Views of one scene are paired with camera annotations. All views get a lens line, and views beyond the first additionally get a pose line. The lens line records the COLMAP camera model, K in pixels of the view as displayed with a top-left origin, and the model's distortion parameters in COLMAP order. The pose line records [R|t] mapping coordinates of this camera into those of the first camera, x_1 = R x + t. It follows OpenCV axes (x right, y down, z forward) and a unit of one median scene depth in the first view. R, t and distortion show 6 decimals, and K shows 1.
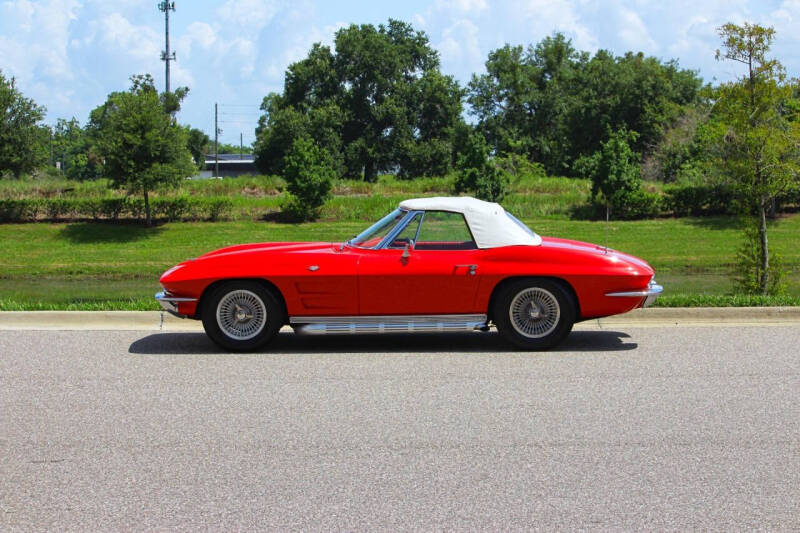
lens RADIAL K [[2004.3, 0, 397.1], [0, 2004.3, 269.2], [0, 0, 1]] dist [-0.420773, 0.000000]
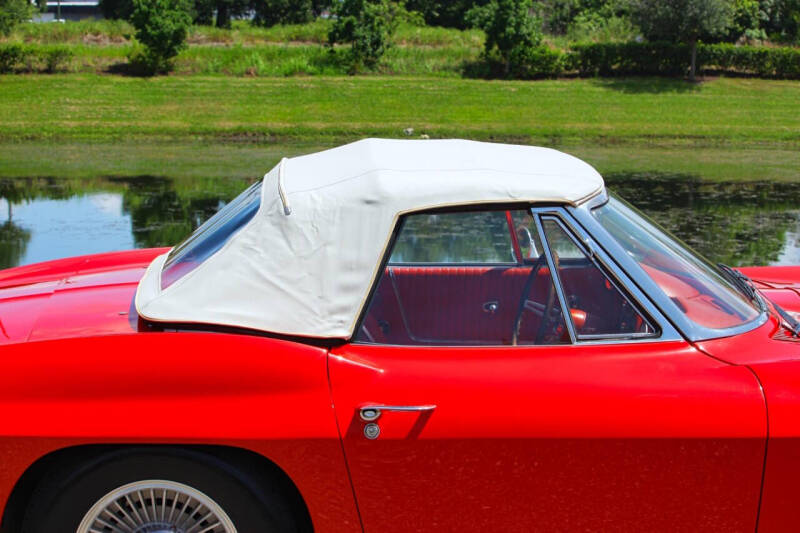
lens RADIAL K [[2004.3, 0, 400.4], [0, 2004.3, 261.2], [0, 0, 1]] dist [-0.420773, 0.000000]
pose [[0.995637, 0.012536, 0.092470, -0.018145], [-0.019346, 0.997136, 0.073117, -0.007784], [-0.091288, -0.074587, 0.993027, 0.127984]]
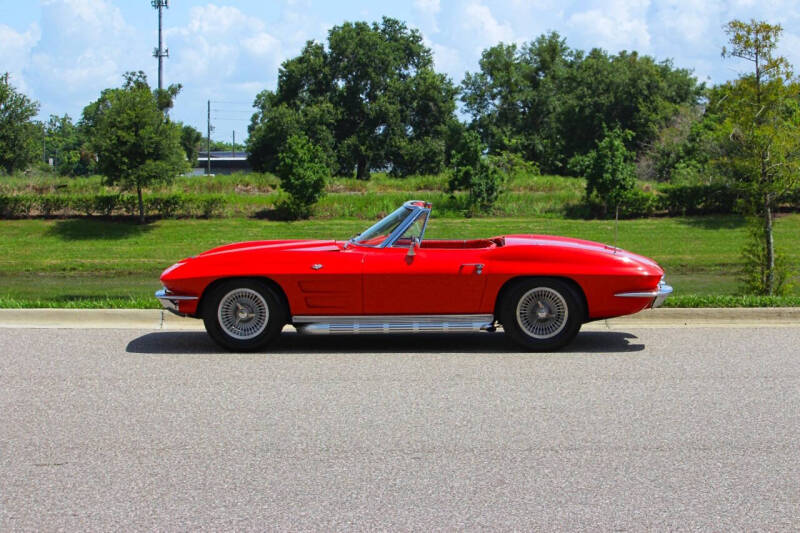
lens RADIAL K [[2004.3, 0, 429.9], [0, 2004.3, 254.4], [0, 0, 1]] dist [-0.420773, 0.000000]
pose [[0.999775, 0.004361, 0.020778, -0.001213], [-0.004227, 0.999970, -0.006527, -0.000054], [-0.020806, 0.006438, 0.999763, 0.003015]]
